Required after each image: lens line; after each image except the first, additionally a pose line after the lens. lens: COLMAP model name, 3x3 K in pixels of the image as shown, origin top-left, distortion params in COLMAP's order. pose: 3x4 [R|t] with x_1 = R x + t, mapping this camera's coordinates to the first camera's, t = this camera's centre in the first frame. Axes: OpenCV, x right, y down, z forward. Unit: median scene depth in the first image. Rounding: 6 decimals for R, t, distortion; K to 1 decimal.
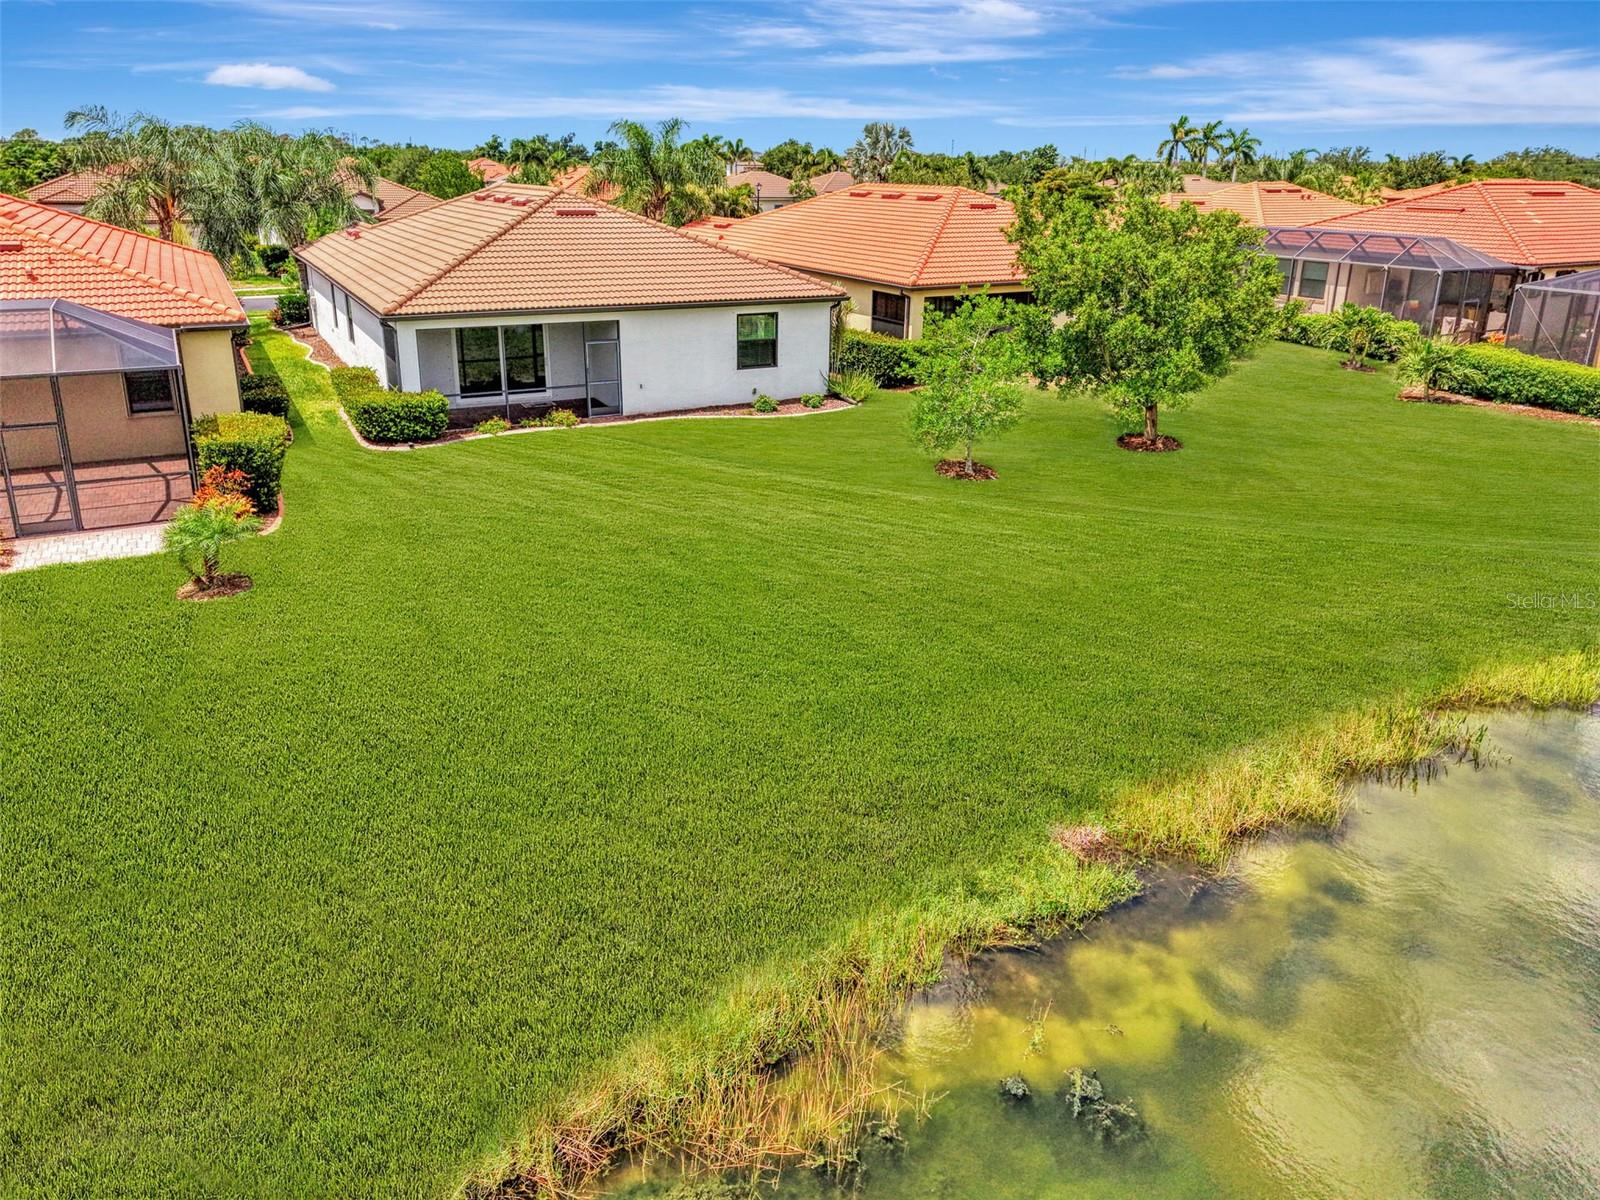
lens RADIAL K [[1131.7, 0, 800.0], [0, 1131.7, 600.0], [0, 0, 1]] dist [-0.005282, -0.002432]
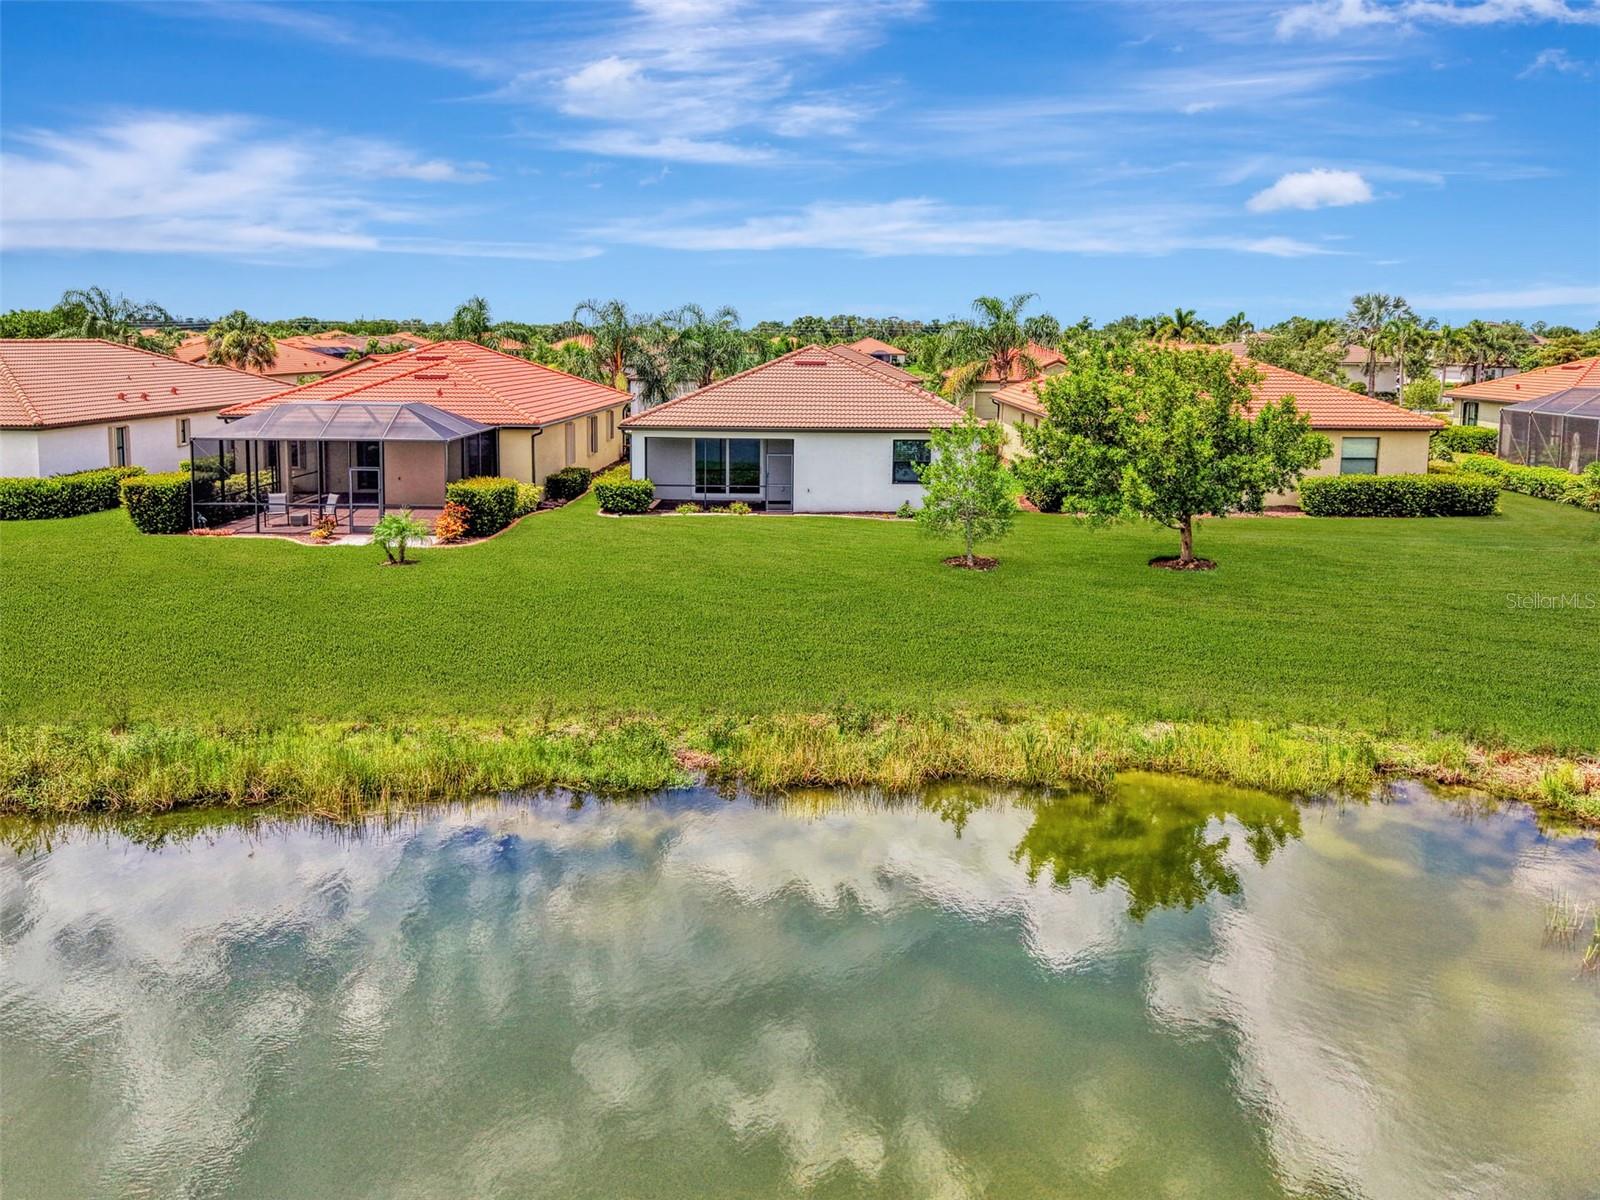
lens RADIAL K [[1131.7, 0, 800.0], [0, 1131.7, 600.0], [0, 0, 1]] dist [-0.005282, -0.002432]
pose [[0.868440, 0.097908, -0.486030, 0.486841], [-0.167668, 0.980546, -0.102065, 0.067578], [0.466582, 0.170130, 0.867962, -0.106663]]
